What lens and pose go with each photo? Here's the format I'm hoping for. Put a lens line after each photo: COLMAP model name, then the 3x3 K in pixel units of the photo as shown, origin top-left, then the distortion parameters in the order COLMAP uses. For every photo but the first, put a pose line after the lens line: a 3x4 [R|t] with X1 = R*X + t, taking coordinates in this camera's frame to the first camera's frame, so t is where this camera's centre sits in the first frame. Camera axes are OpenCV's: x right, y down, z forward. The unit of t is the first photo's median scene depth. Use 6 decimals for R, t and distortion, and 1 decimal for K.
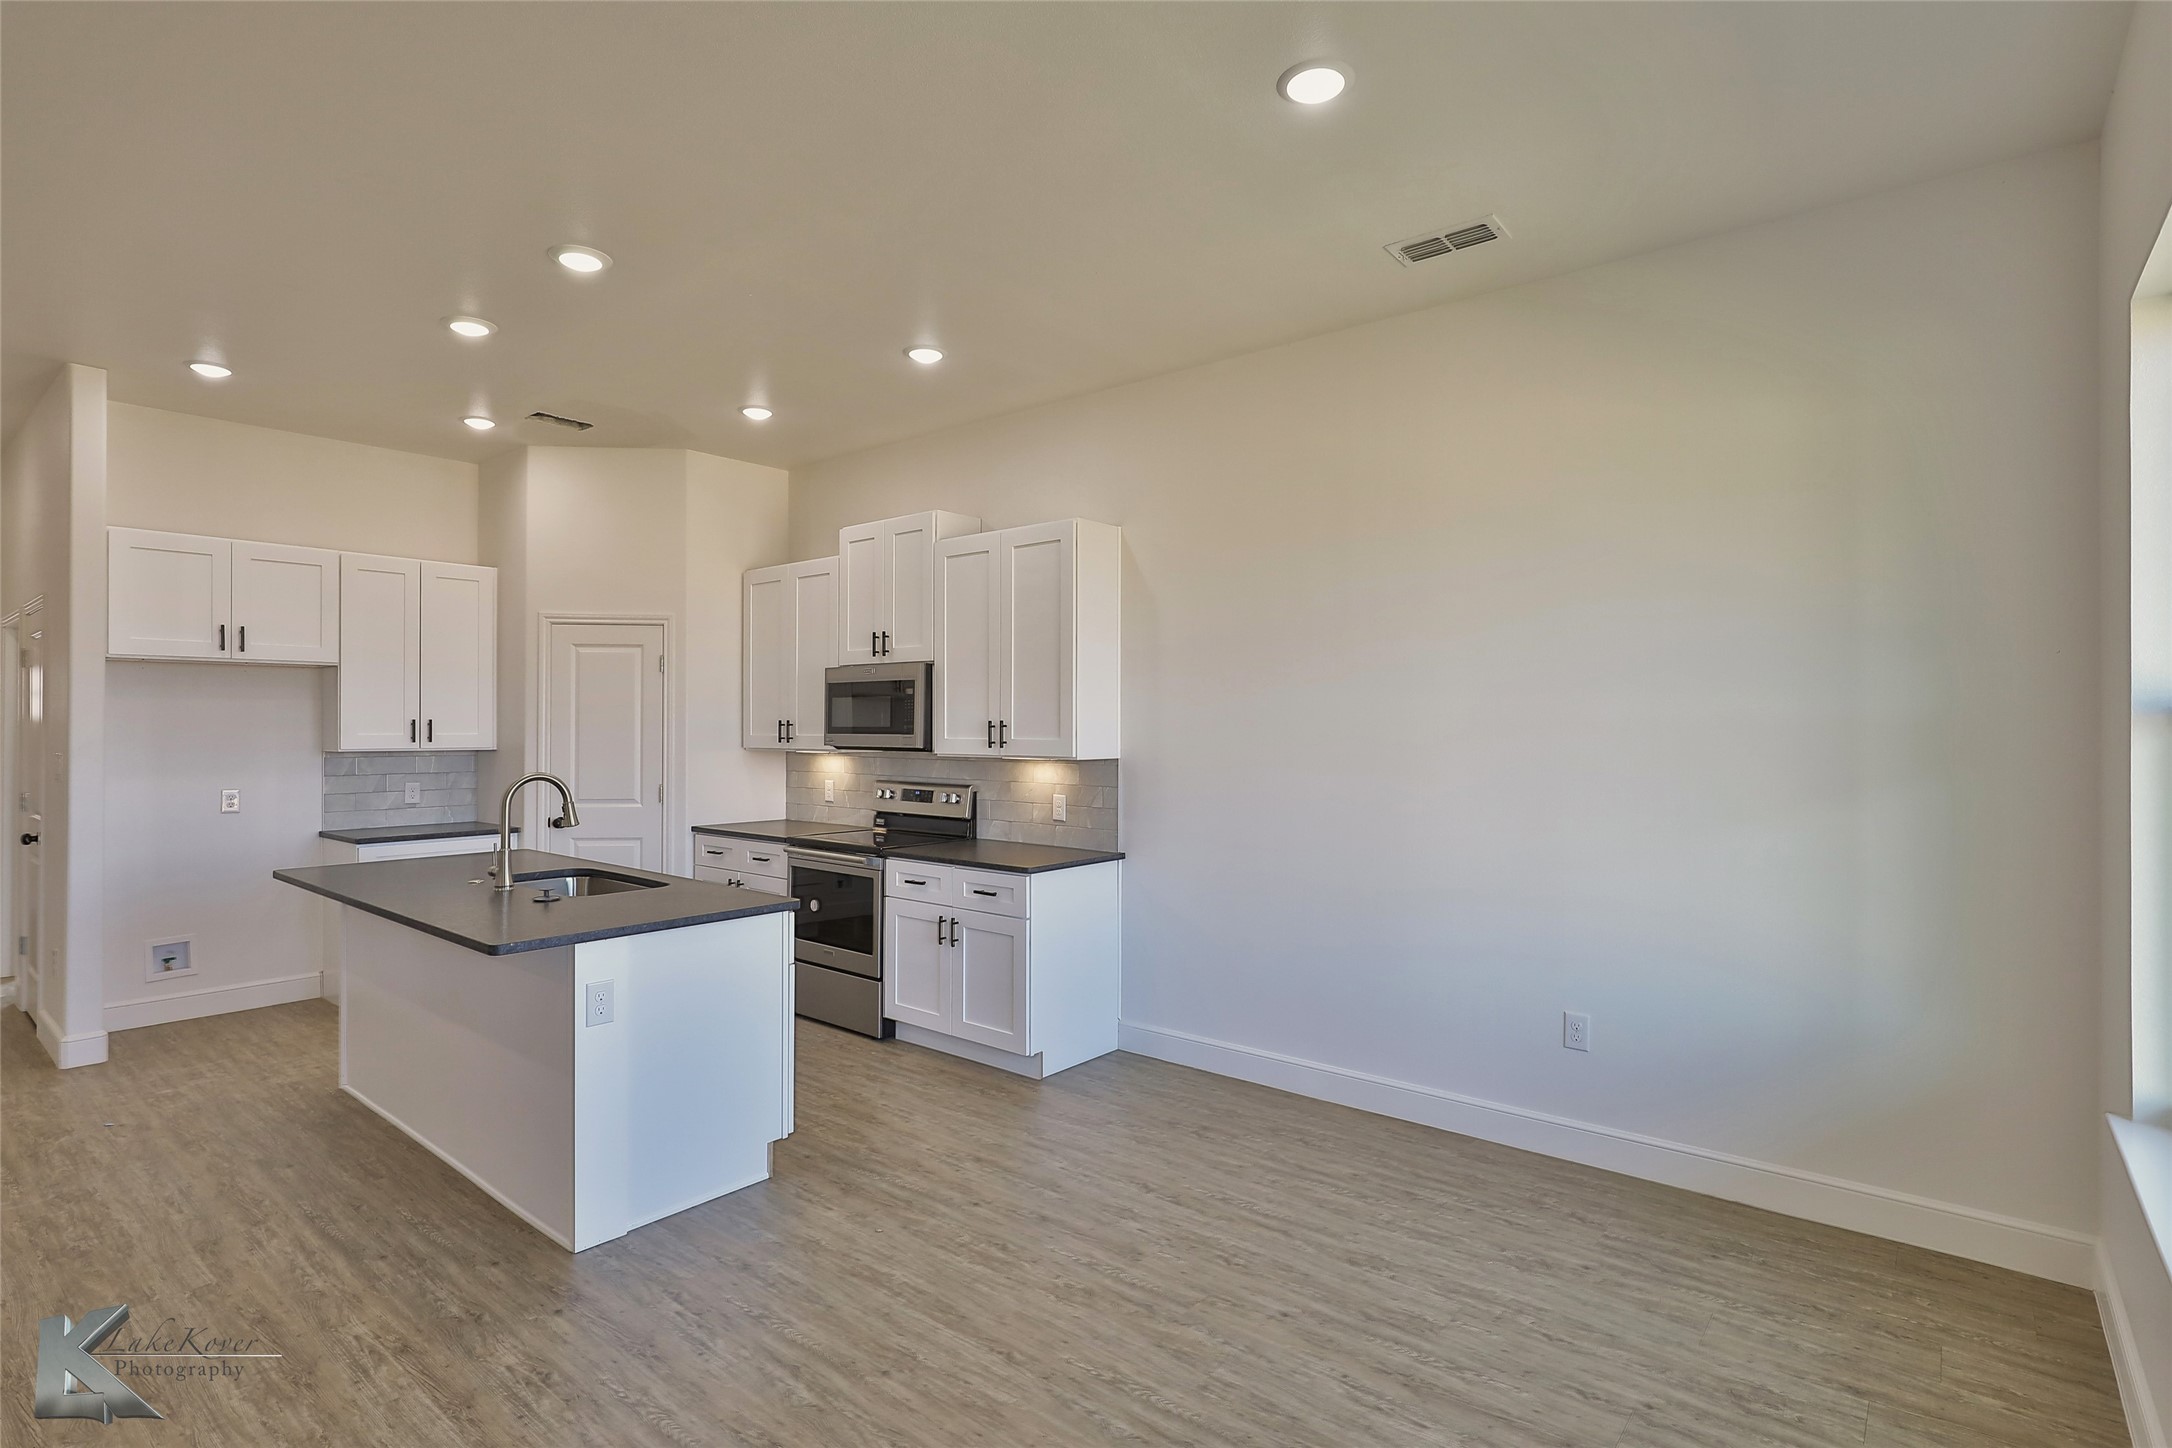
lens RADIAL K [[1054.6, 0, 1089.9], [0, 1054.6, 721.6], [0, 0, 1]] dist [-0.010703, 0.004997]
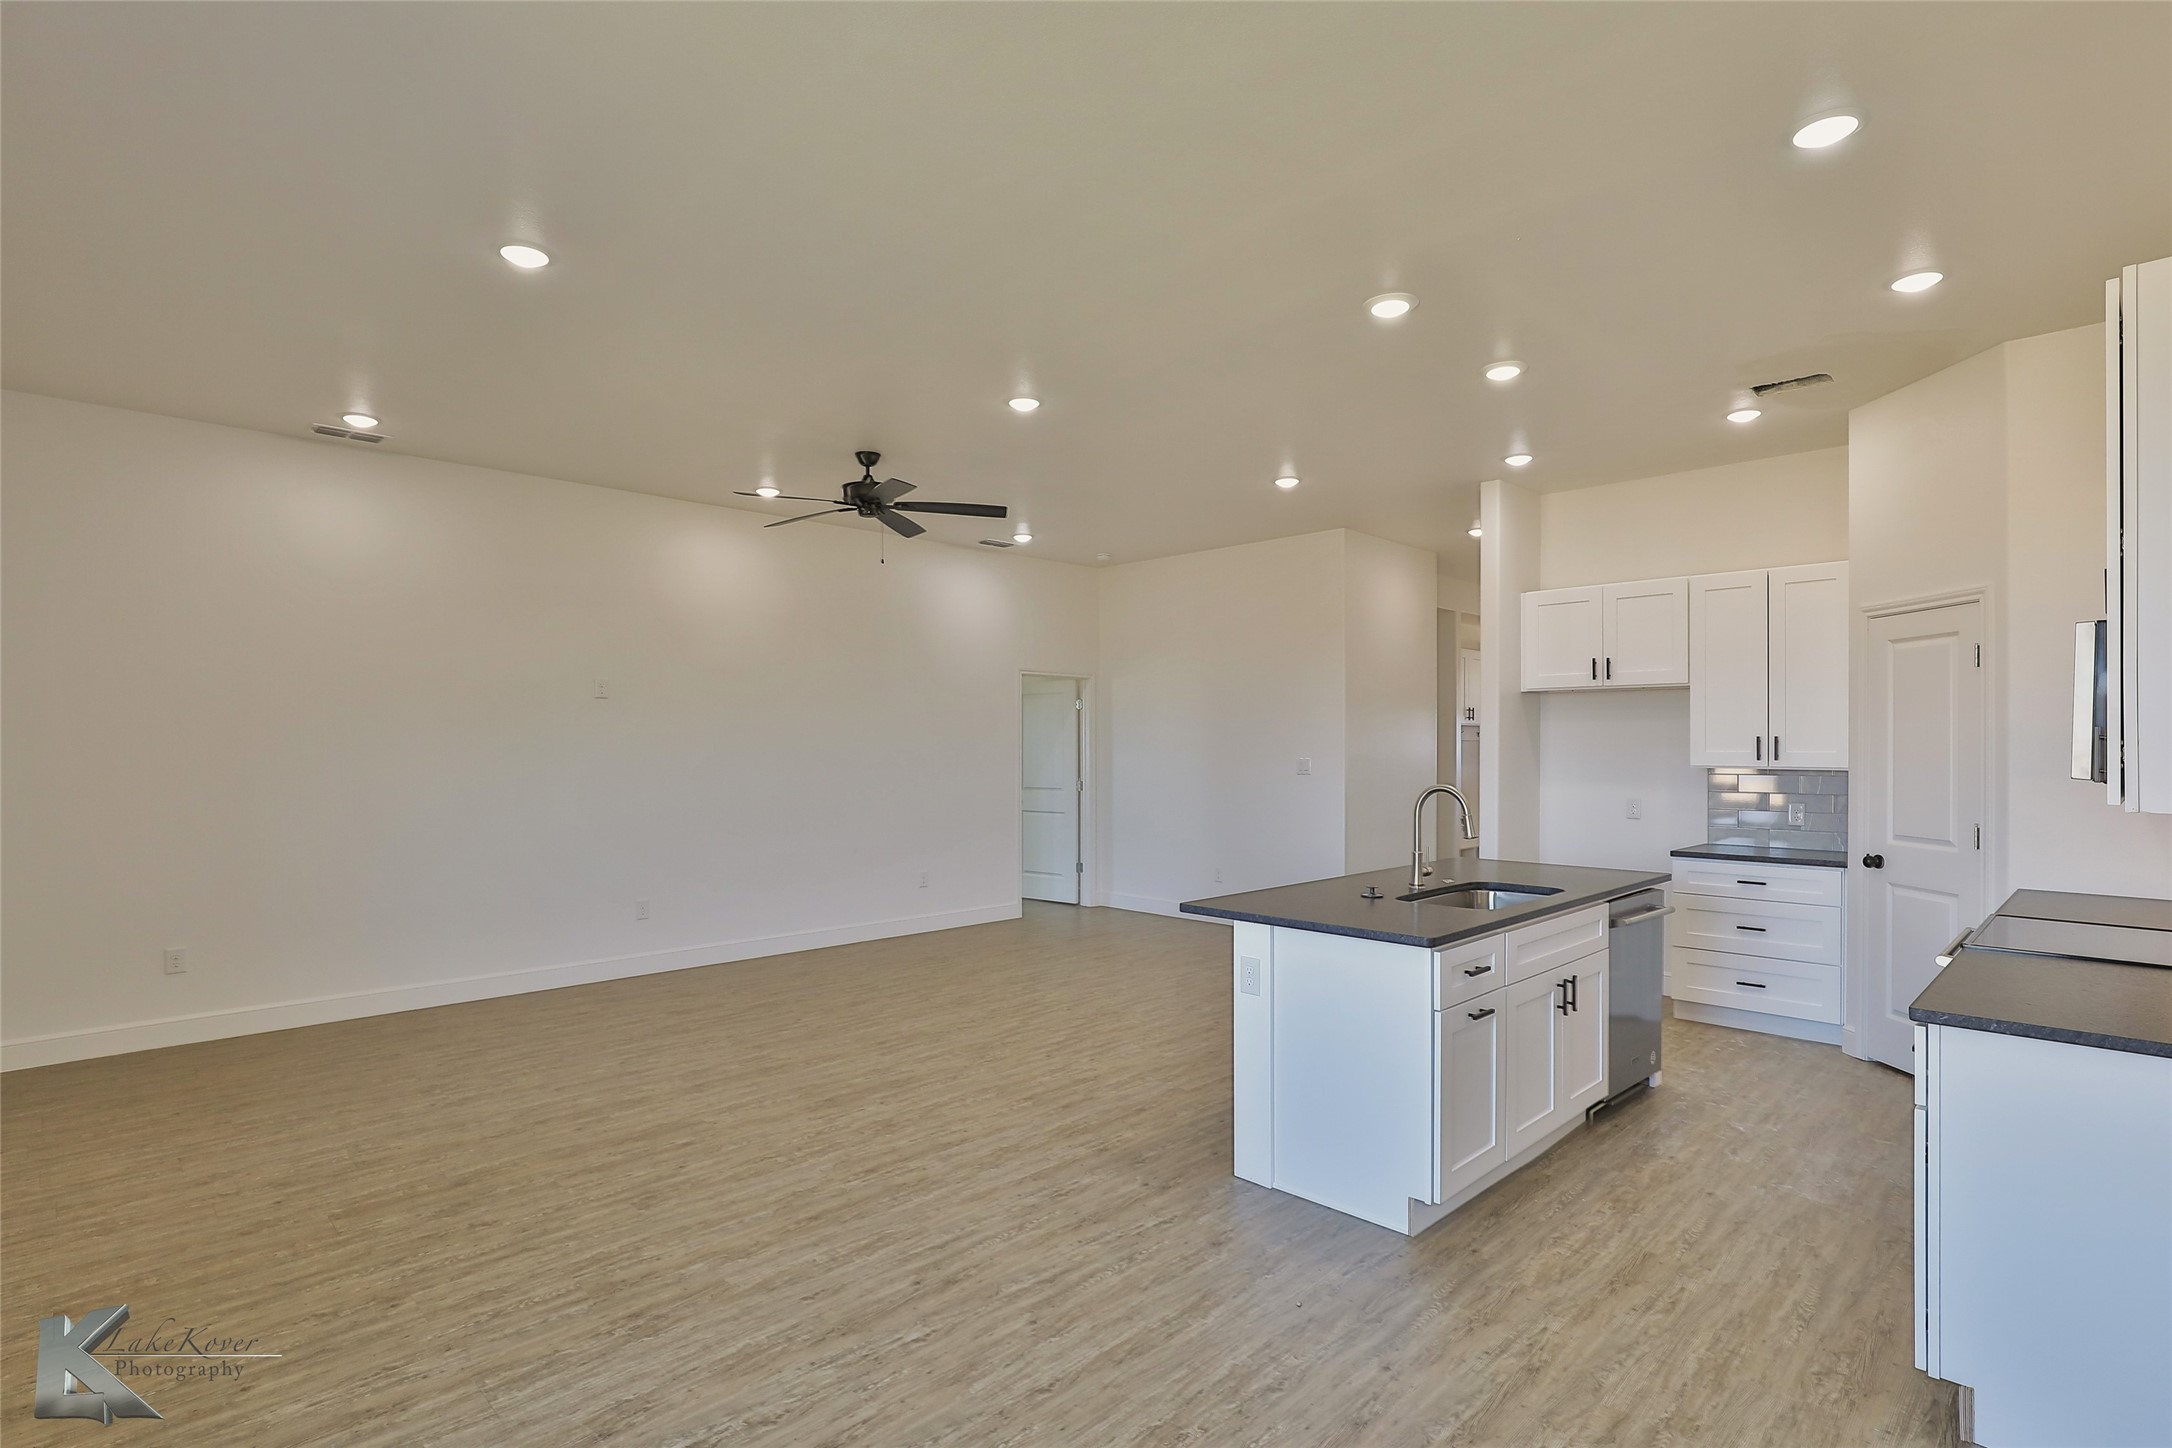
lens RADIAL K [[1054.6, 0, 1084.1], [0, 1054.6, 748.3], [0, 0, 1]] dist [-0.010703, 0.004997]
pose [[-0.097807, 0.000563, -0.995205, 0.426025], [0.002865, 0.999996, 0.000284, 0.007865], [0.995201, -0.002823, -0.097808, 0.550813]]
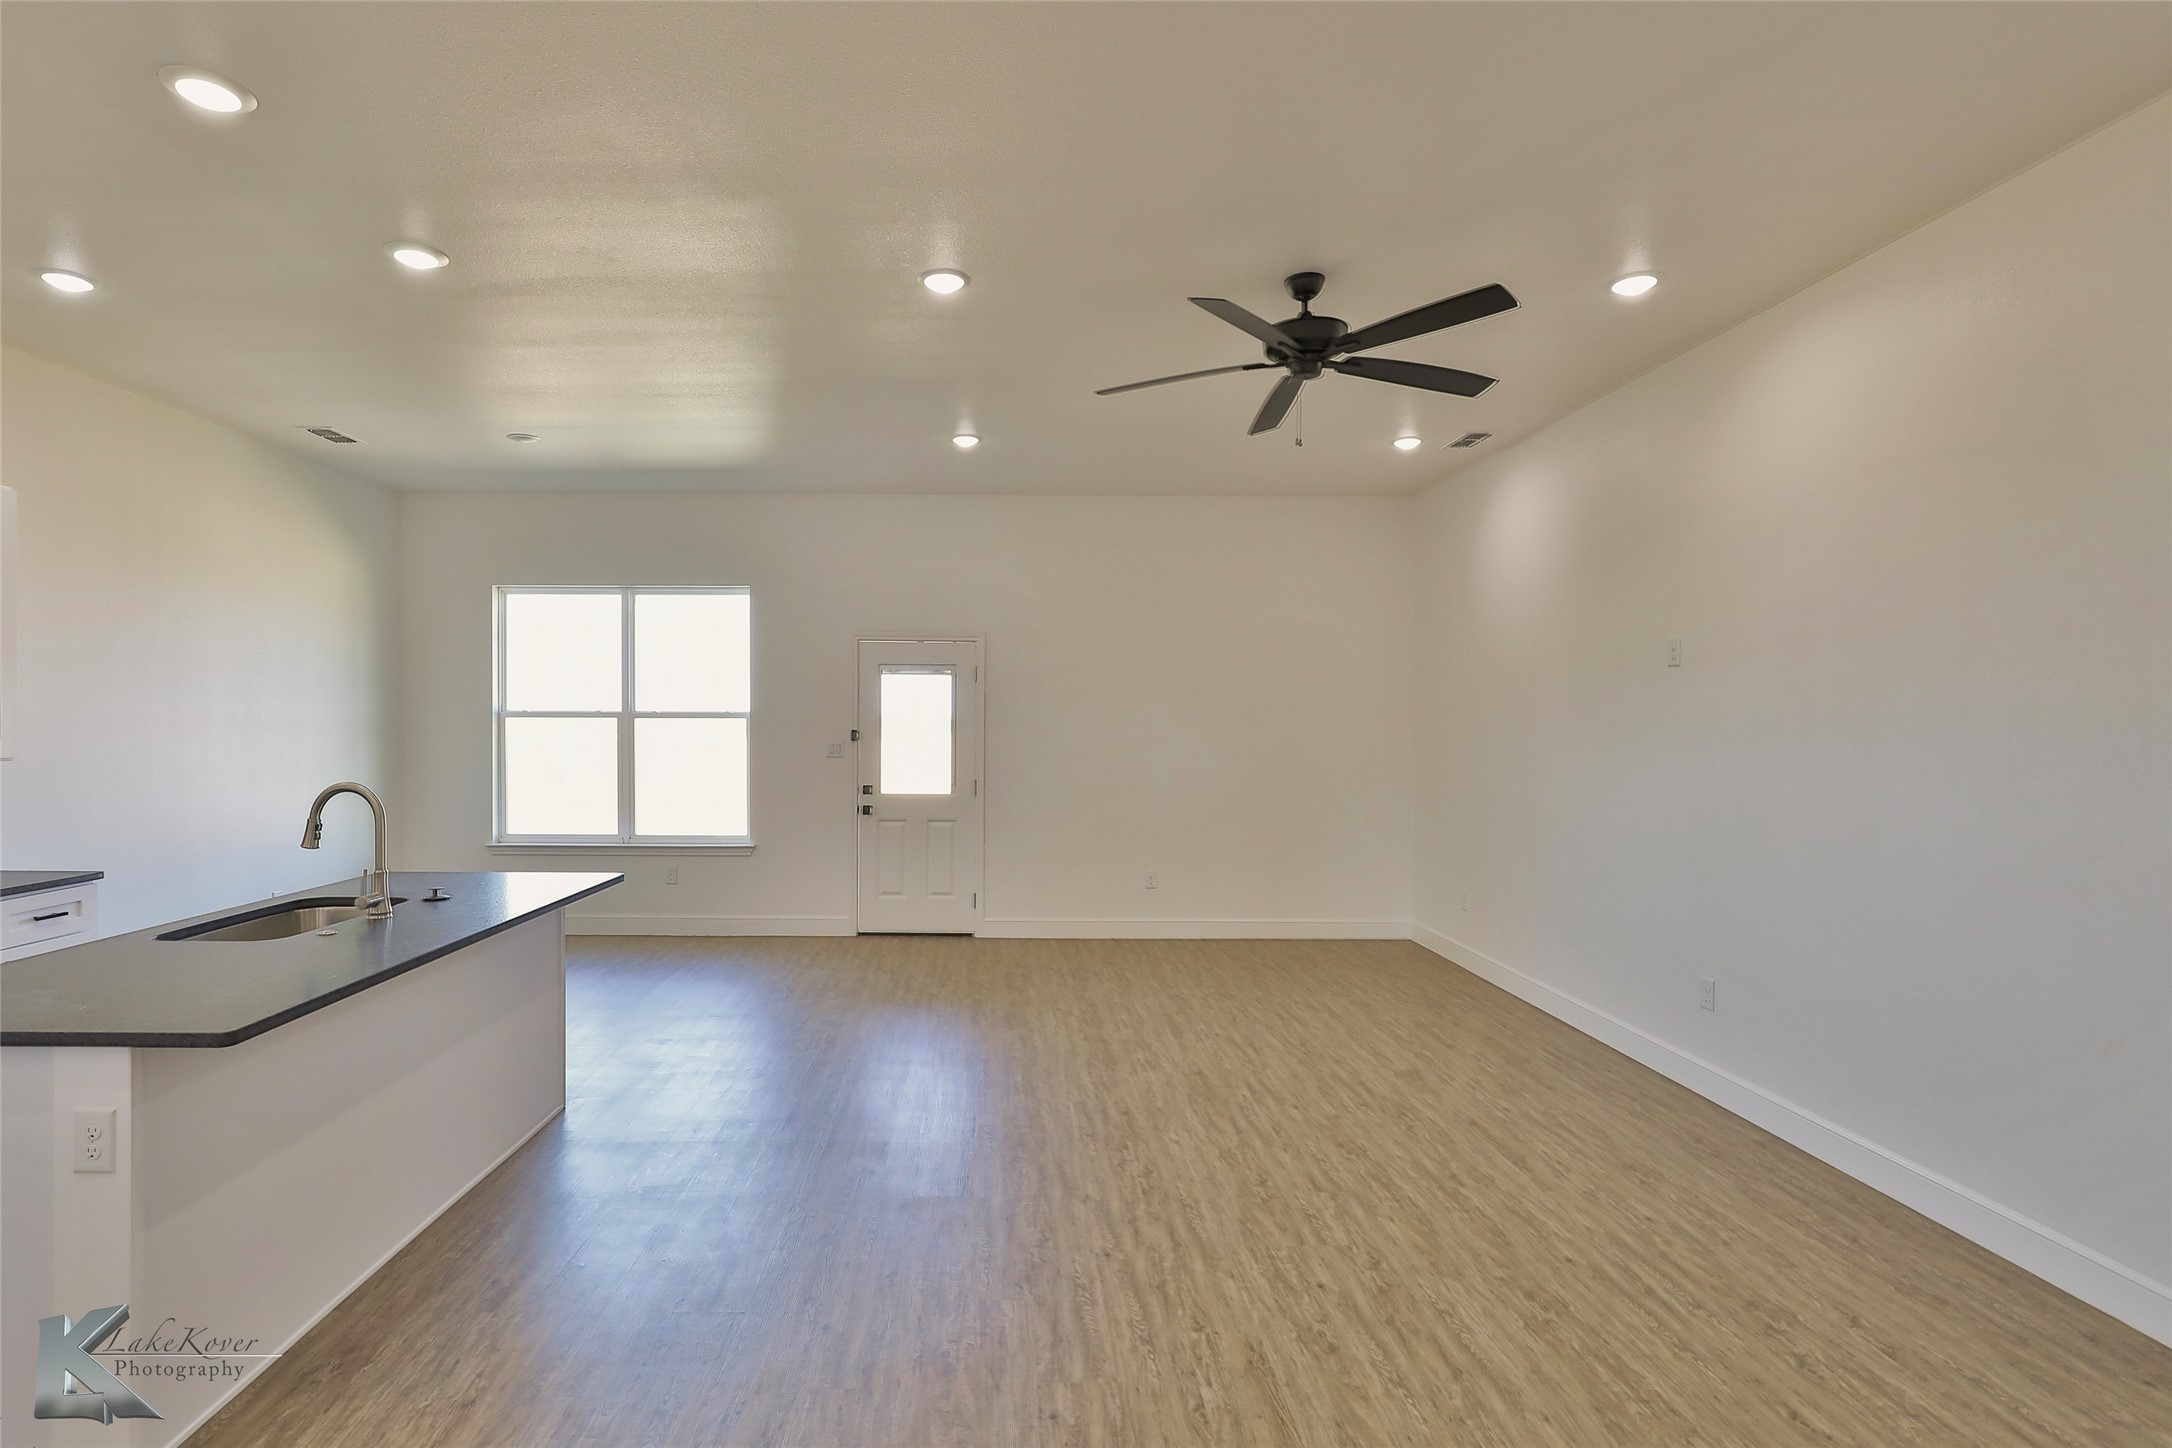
lens RADIAL K [[1054.6, 0, 1016.9], [0, 1054.6, 733.9], [0, 0, 1]] dist [-0.010703, 0.004997]
pose [[-0.646048, -0.014900, 0.763152, -1.113495], [-0.010139, 0.999889, 0.010940, -0.001831], [-0.763230, -0.000670, -0.646127, 0.830048]]
